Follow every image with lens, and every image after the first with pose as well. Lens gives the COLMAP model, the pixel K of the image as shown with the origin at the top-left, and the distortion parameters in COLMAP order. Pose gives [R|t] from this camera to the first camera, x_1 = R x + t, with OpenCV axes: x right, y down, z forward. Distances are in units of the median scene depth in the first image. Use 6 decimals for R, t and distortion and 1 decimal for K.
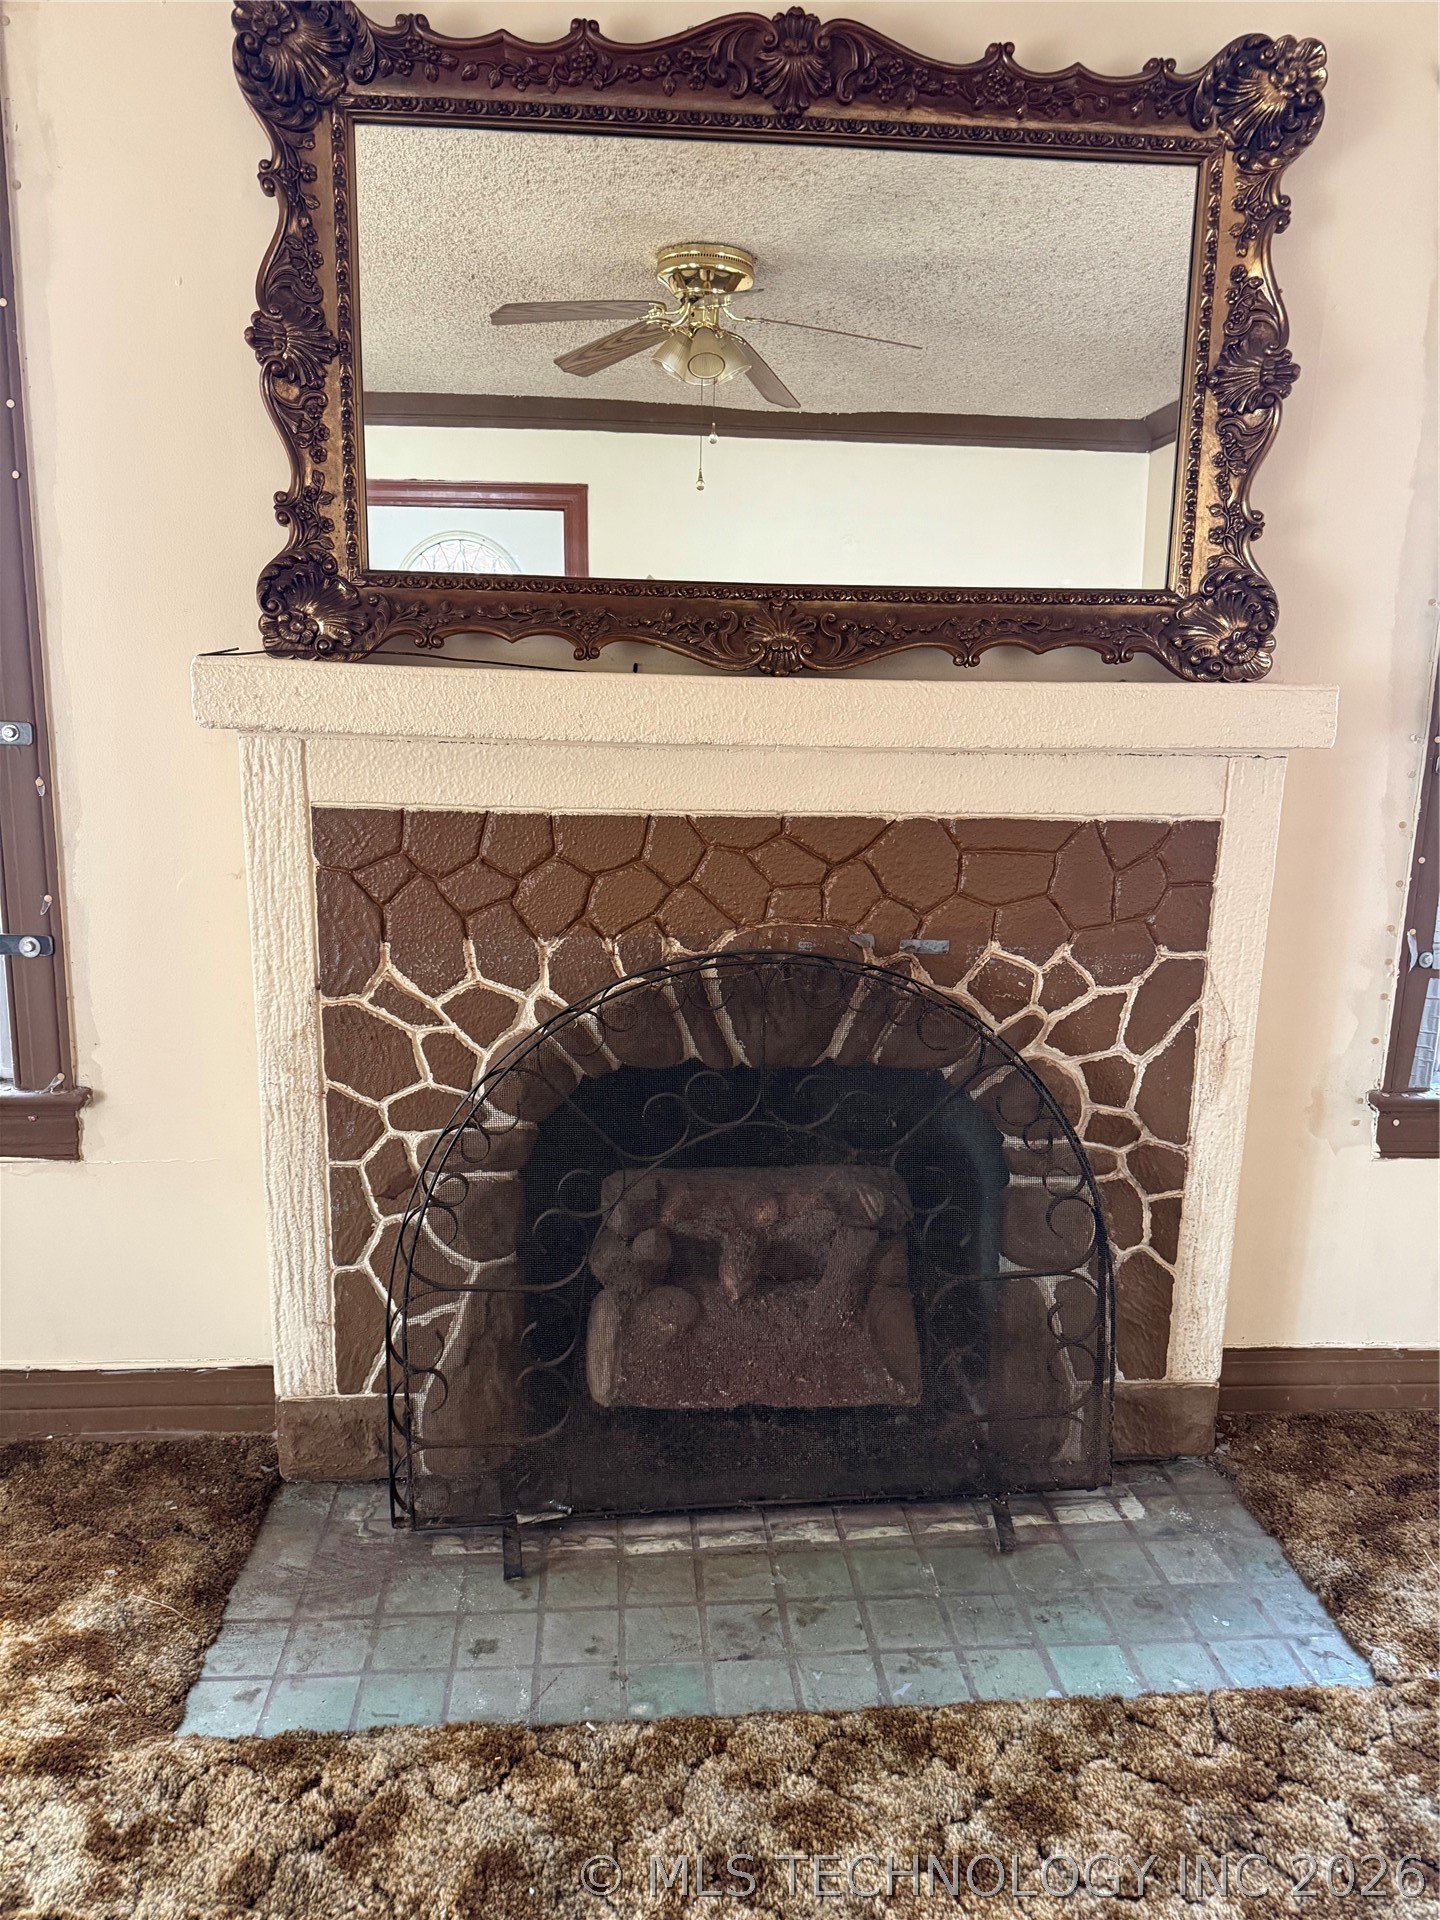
lens RADIAL K [[1352.1, 0, 728.8], [0, 1352.1, 963.1], [0, 0, 1]] dist [0.054588, -0.053864]
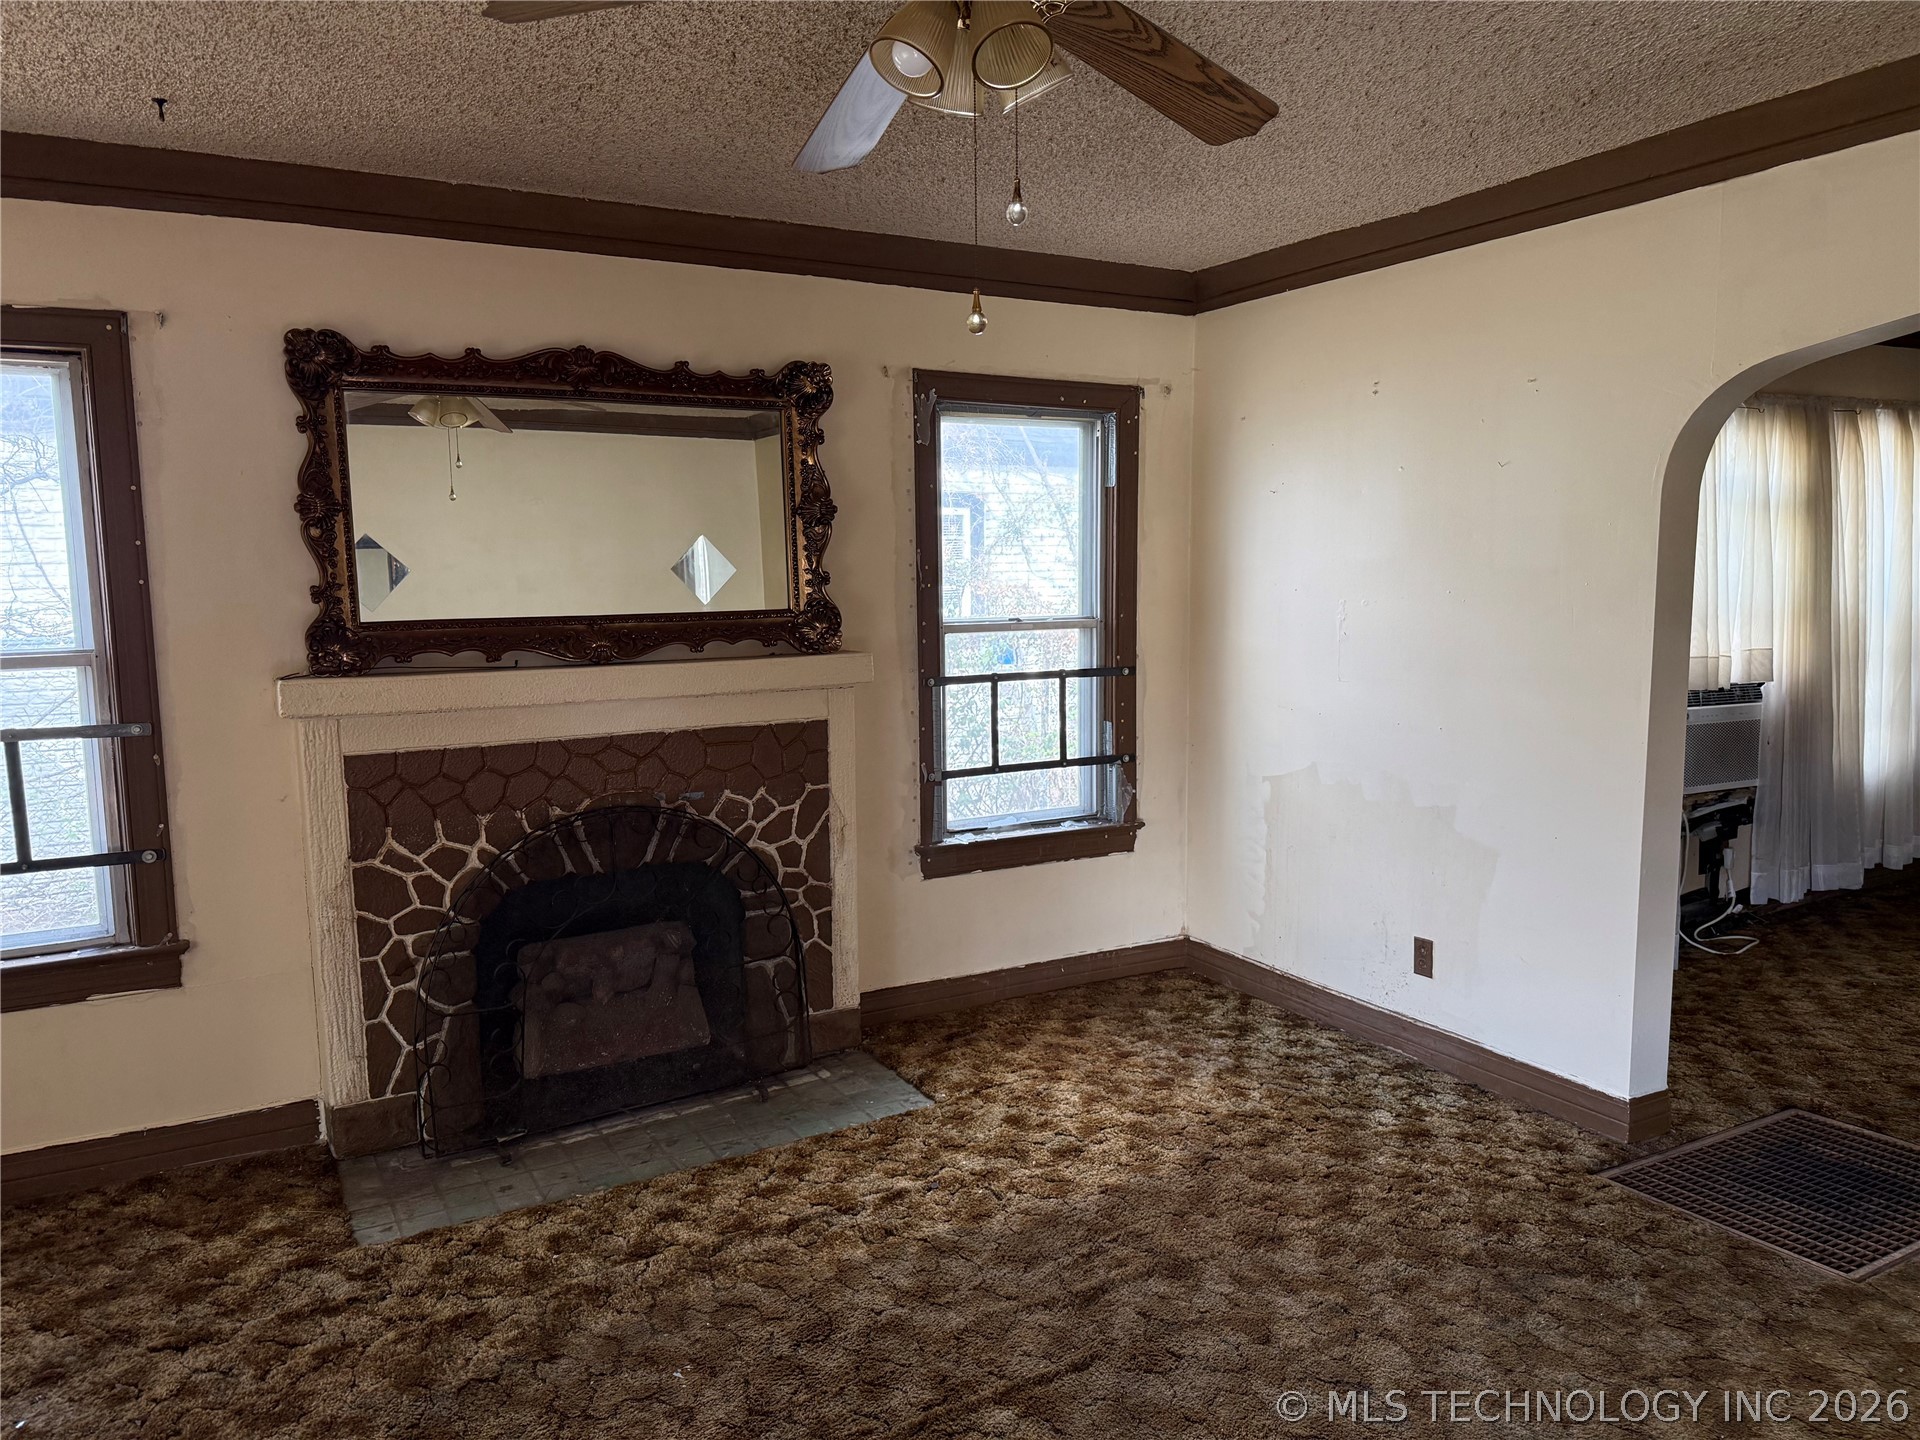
lens RADIAL K [[1352.1, 0, 971.0], [0, 1352.1, 722.0], [0, 0, 1]] dist [0.054588, -0.053864]
pose [[0.902104, -0.086028, 0.422857, -0.307220], [0.120359, 0.991199, -0.055115, 0.037736], [-0.414394, 0.100614, 0.904519, -0.935948]]
